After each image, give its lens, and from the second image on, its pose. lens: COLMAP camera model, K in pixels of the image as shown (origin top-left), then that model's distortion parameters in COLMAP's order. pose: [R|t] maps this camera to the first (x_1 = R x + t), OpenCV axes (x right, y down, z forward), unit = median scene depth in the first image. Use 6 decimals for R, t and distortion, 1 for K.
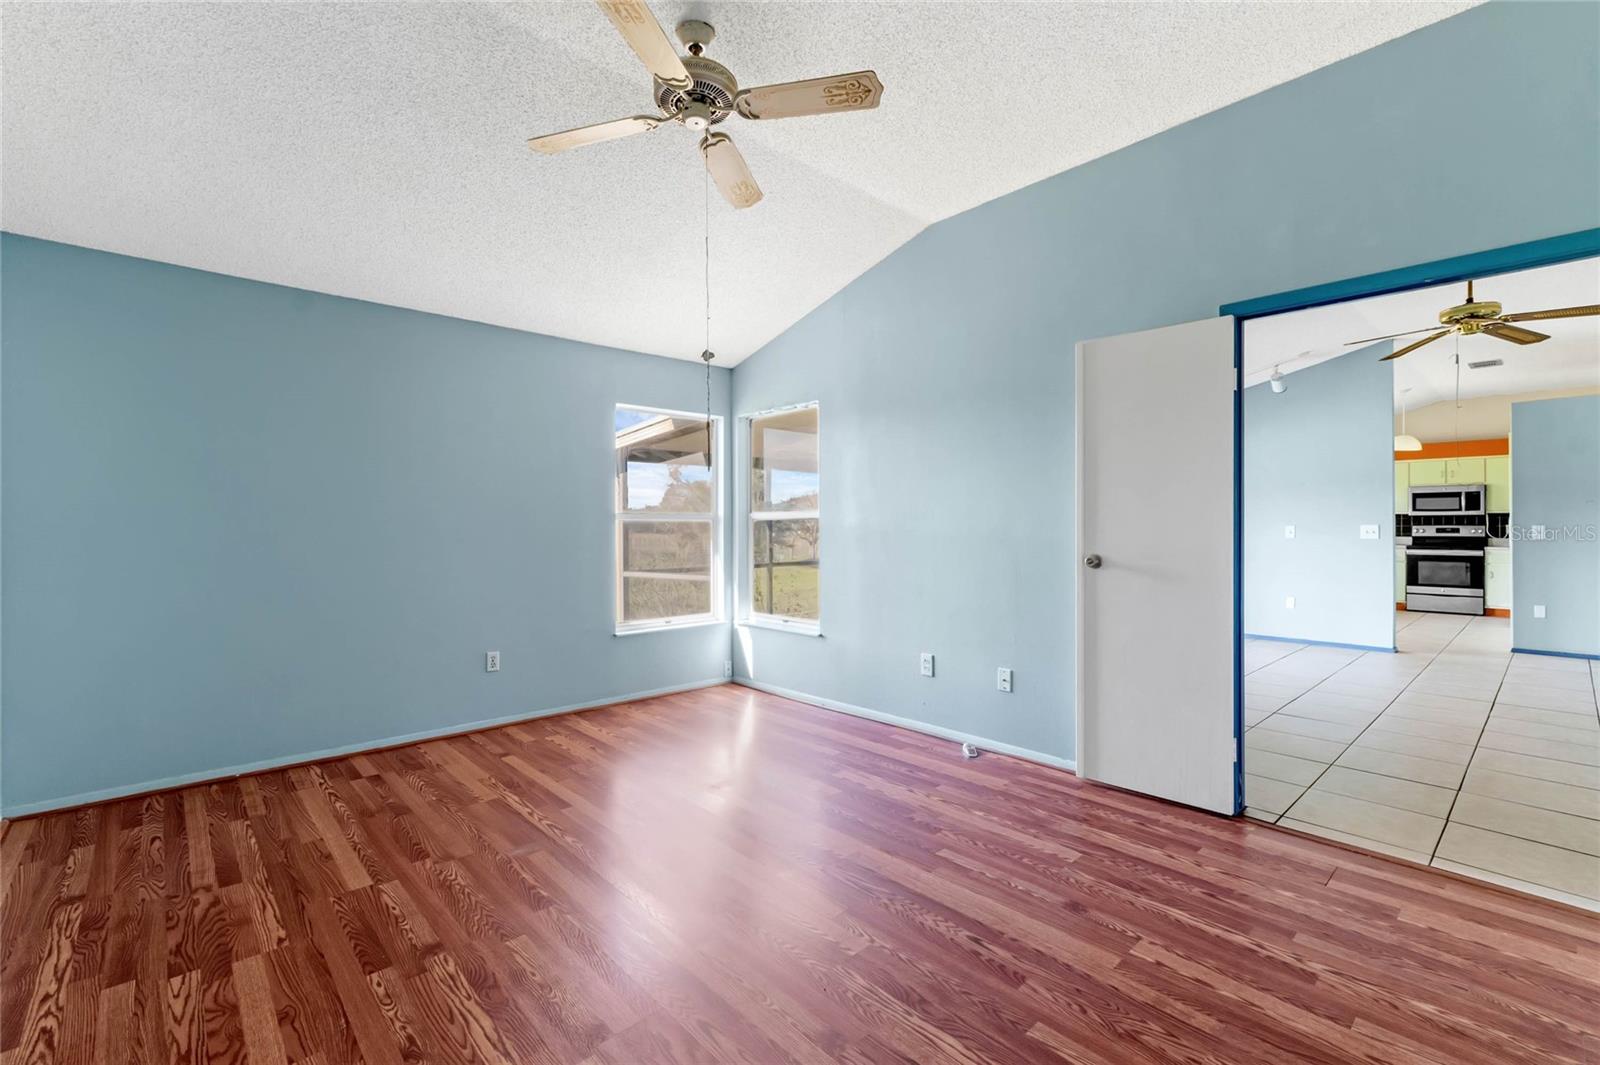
lens RADIAL K [[701.0, 0, 800.0], [0, 701.0, 532.5], [0, 0, 1]] dist [-0.000166, -0.000047]
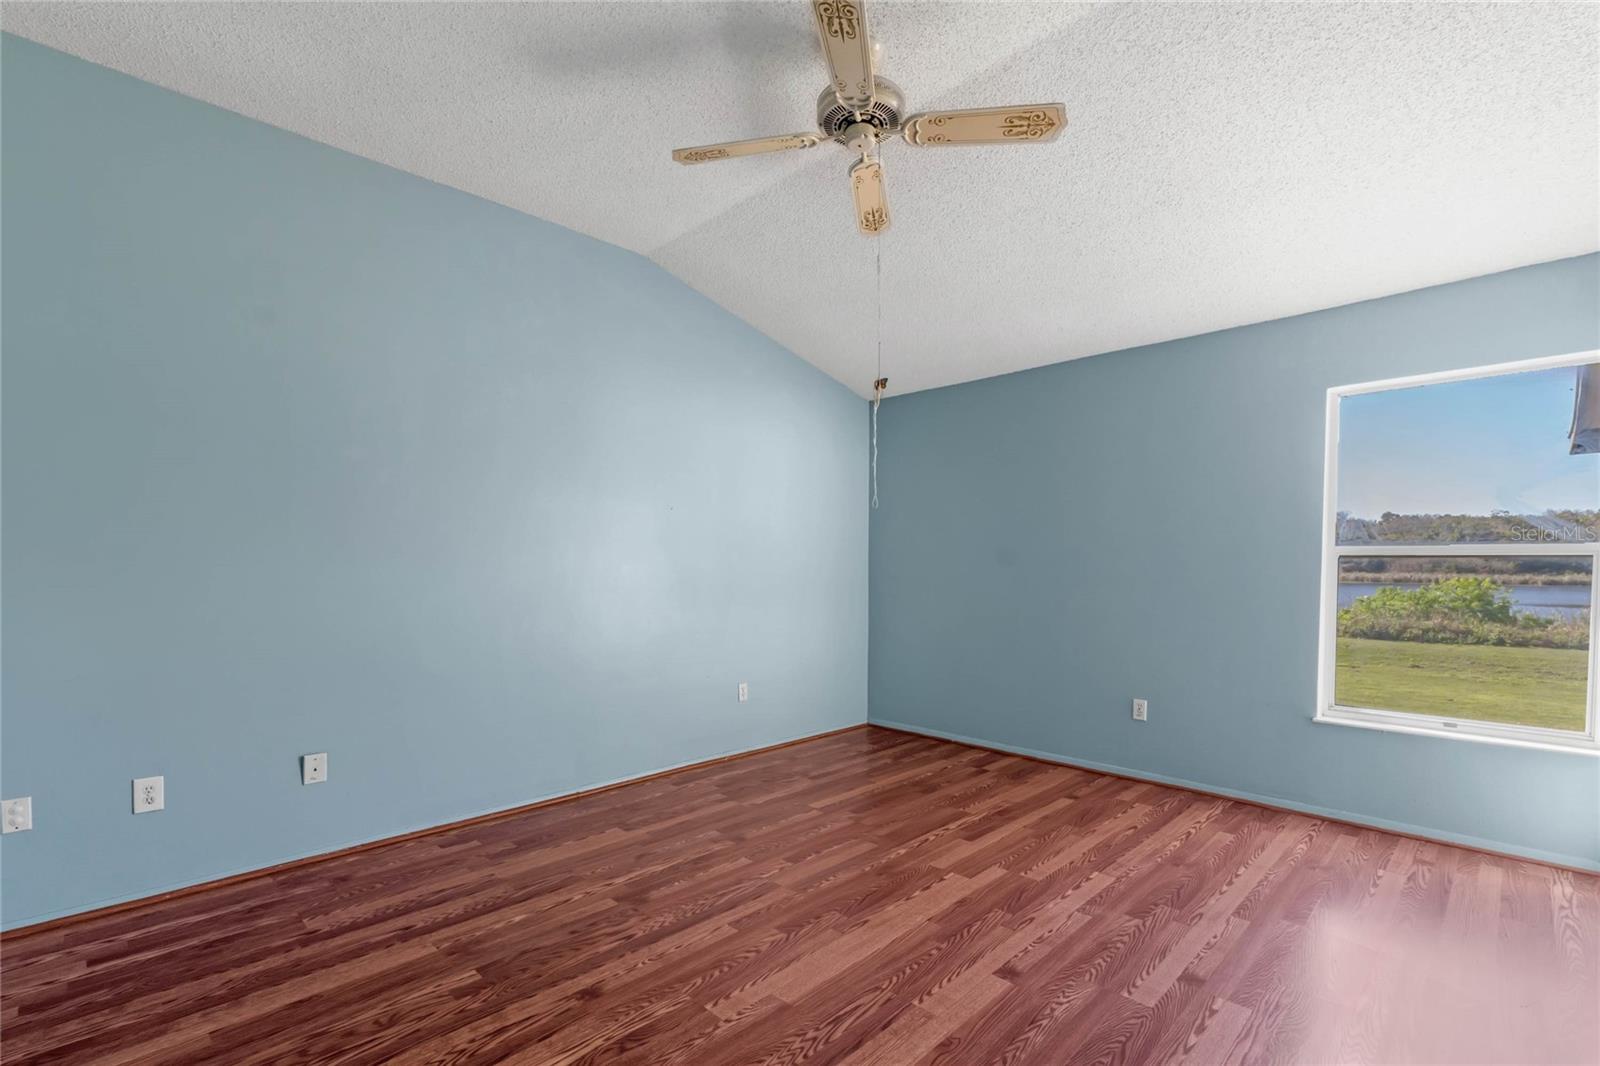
lens RADIAL K [[717.0, 0, 800.3], [0, 717.0, 593.5], [0, 0, 1]] dist [0.002668, 0.000395]
pose [[0.036125, 0.044841, -0.998341, 0.618088], [-0.008662, 0.998969, 0.044556, -0.011639], [0.999310, 0.007038, 0.036476, 0.640674]]
